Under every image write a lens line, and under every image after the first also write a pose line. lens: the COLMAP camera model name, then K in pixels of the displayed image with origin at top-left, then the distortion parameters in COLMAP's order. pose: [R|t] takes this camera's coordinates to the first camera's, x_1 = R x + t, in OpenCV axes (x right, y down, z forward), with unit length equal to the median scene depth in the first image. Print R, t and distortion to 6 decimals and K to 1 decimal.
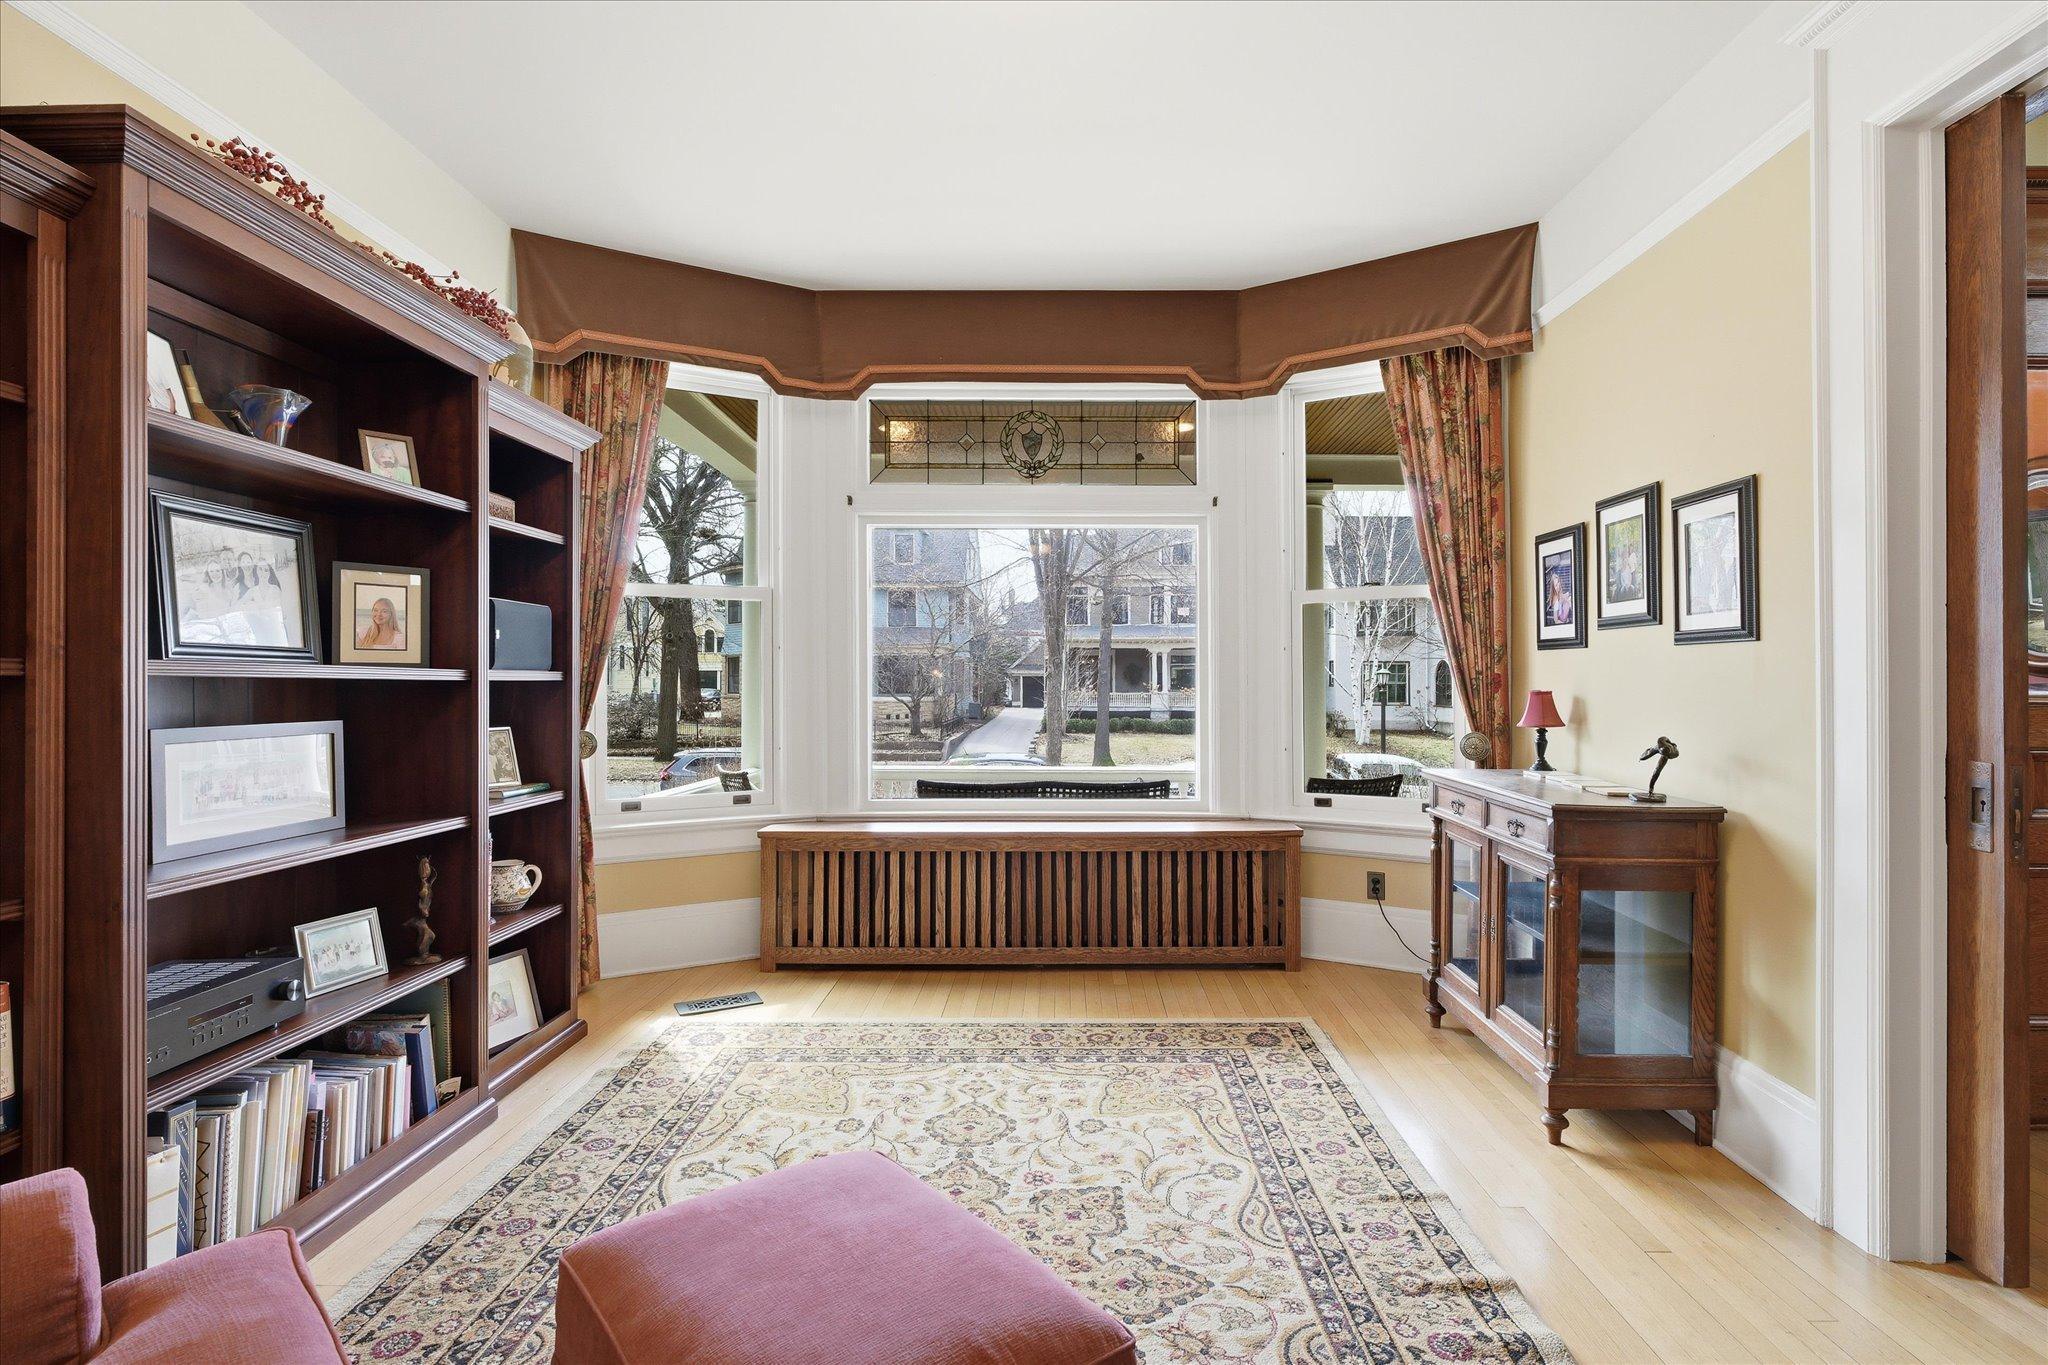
lens RADIAL K [[987.1, 0, 1049.9], [0, 987.1, 682.6], [0, 0, 1]] dist [0.000863, -0.001700]
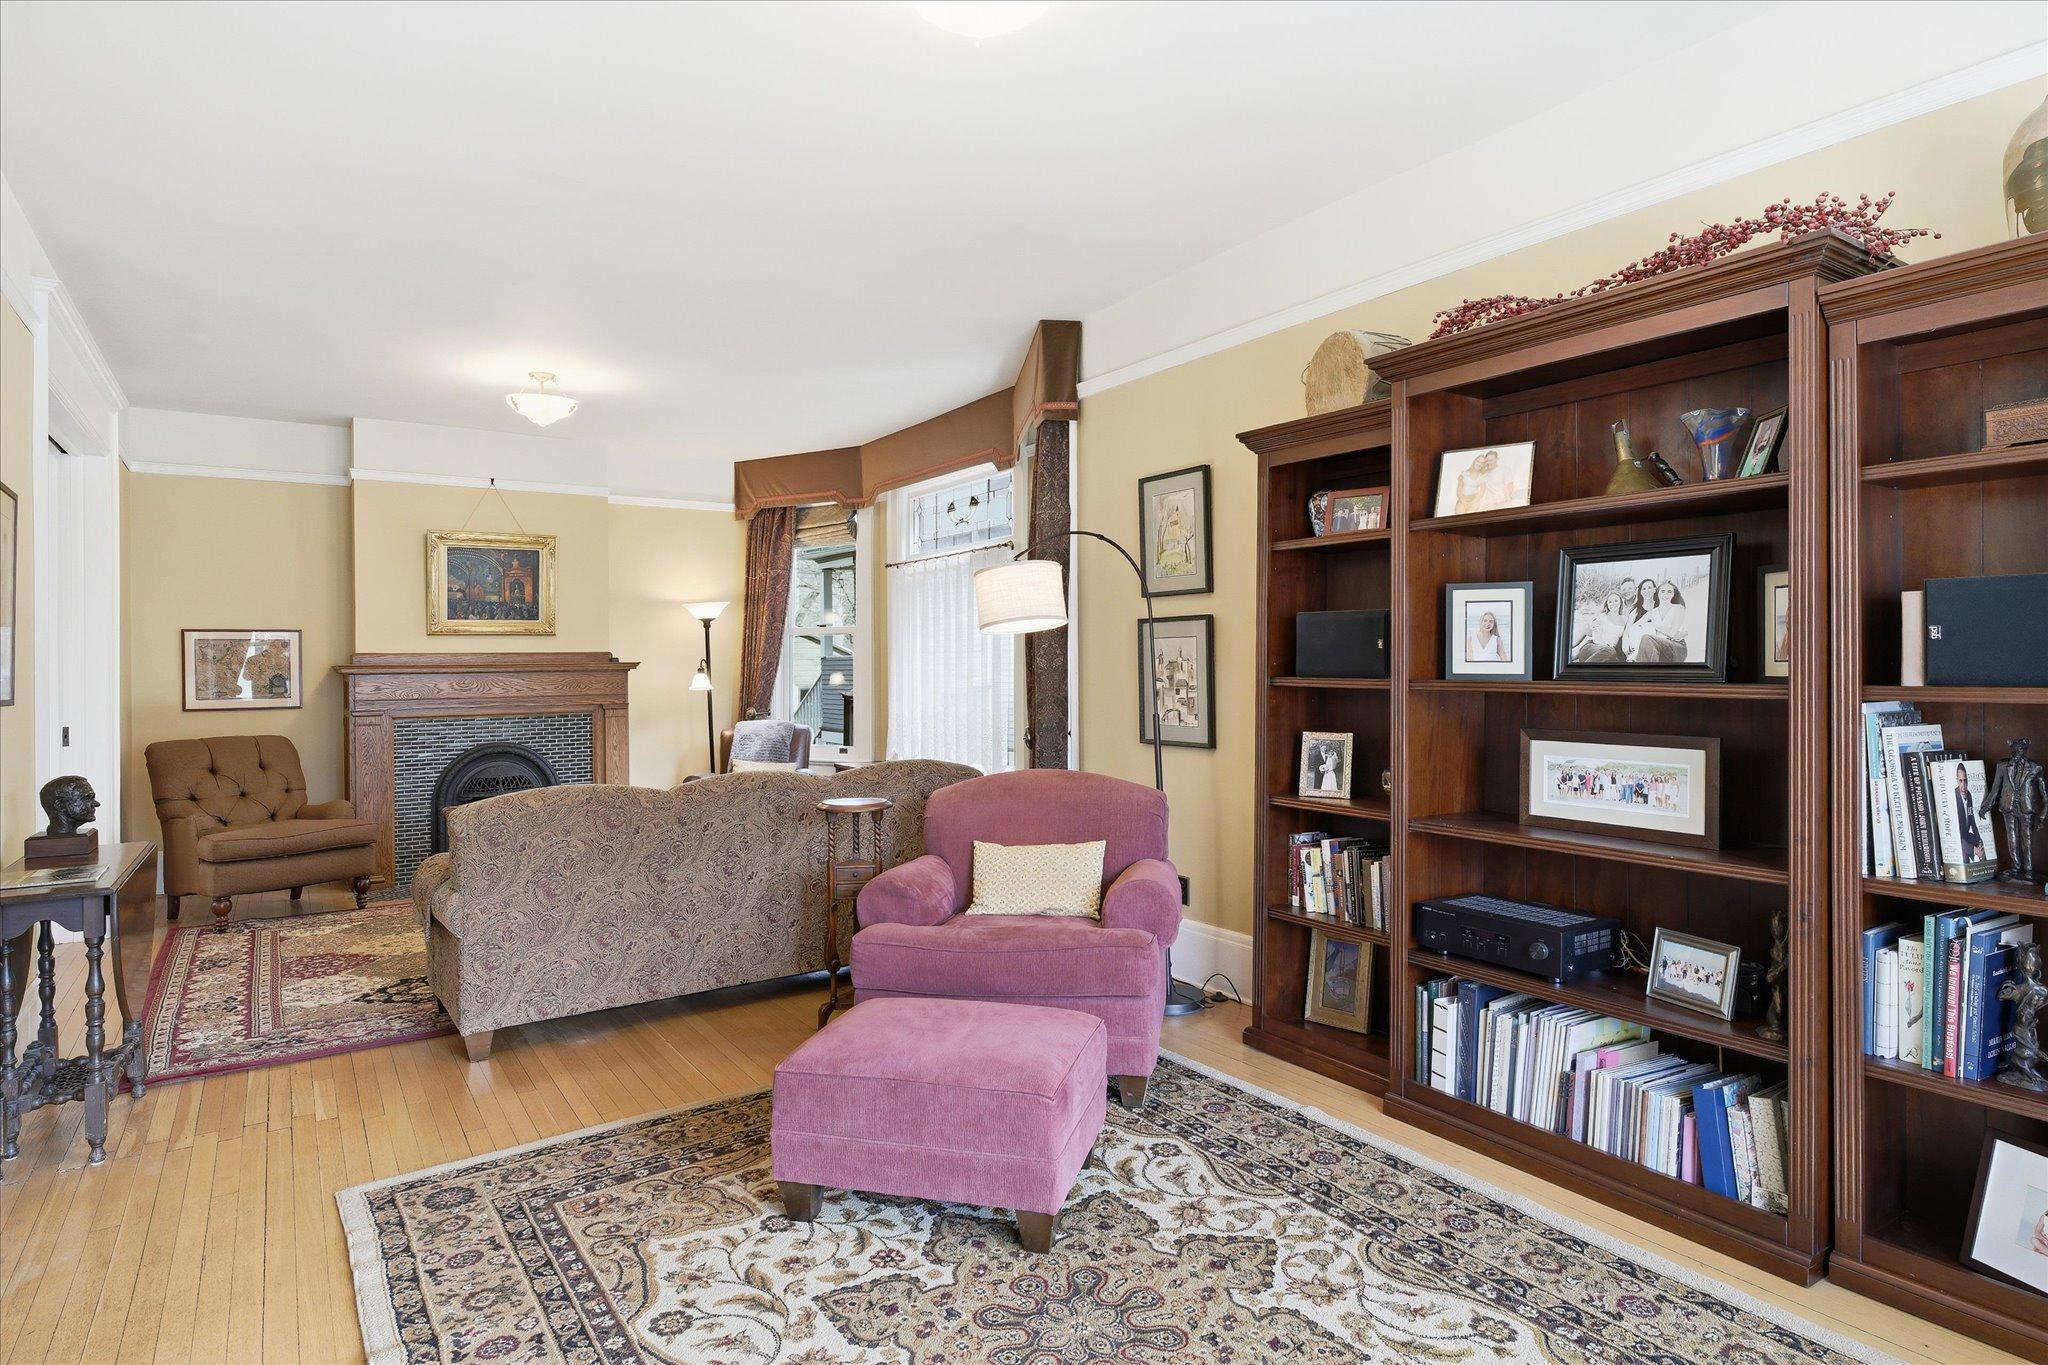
lens RADIAL K [[1139.5, 0, 1050.8], [0, 1139.5, 670.8], [0, 0, 1]] dist [-0.003701, -0.000338]
pose [[-0.814990, 0.007067, -0.579432, 0.317726], [0.004778, 0.999974, 0.005475, -0.025390], [0.579456, 0.001693, -0.815002, 1.086276]]
